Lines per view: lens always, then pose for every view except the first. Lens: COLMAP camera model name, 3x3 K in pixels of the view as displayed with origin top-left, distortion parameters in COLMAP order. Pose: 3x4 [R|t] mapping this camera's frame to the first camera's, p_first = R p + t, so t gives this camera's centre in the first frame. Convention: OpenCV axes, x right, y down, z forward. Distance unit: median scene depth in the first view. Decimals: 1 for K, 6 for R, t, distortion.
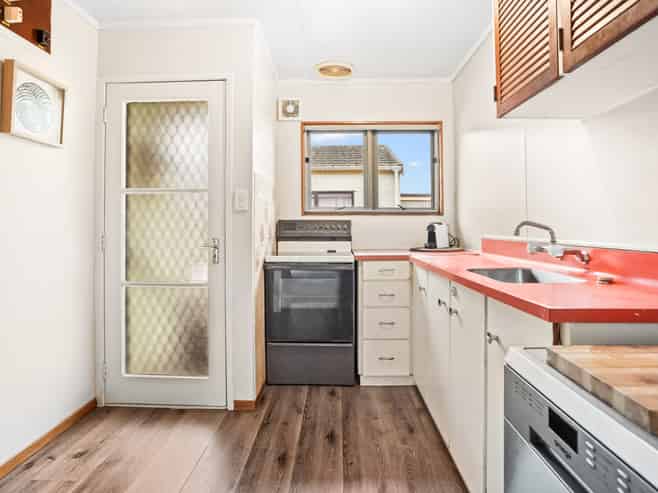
lens RADIAL K [[378.6, 0, 329.1], [0, 378.6, 220.6], [0, 0, 1]] dist [-0.031941, 0.000008]
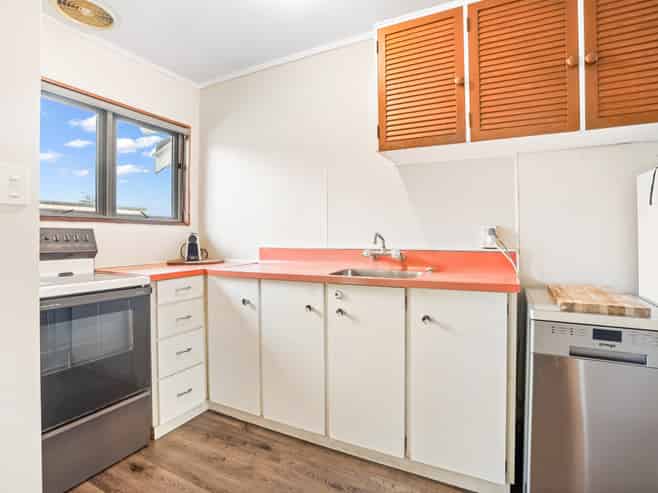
lens RADIAL K [[348.0, 0, 329.1], [0, 348.0, 234.3], [0, 0, 1]] dist [-0.028022, 0.000260]
pose [[0.437052, 0.005626, 0.899418, -0.401656], [-0.009730, 0.999951, -0.001526, 0.007466], [-0.899383, -0.008085, 0.437086, 0.368019]]
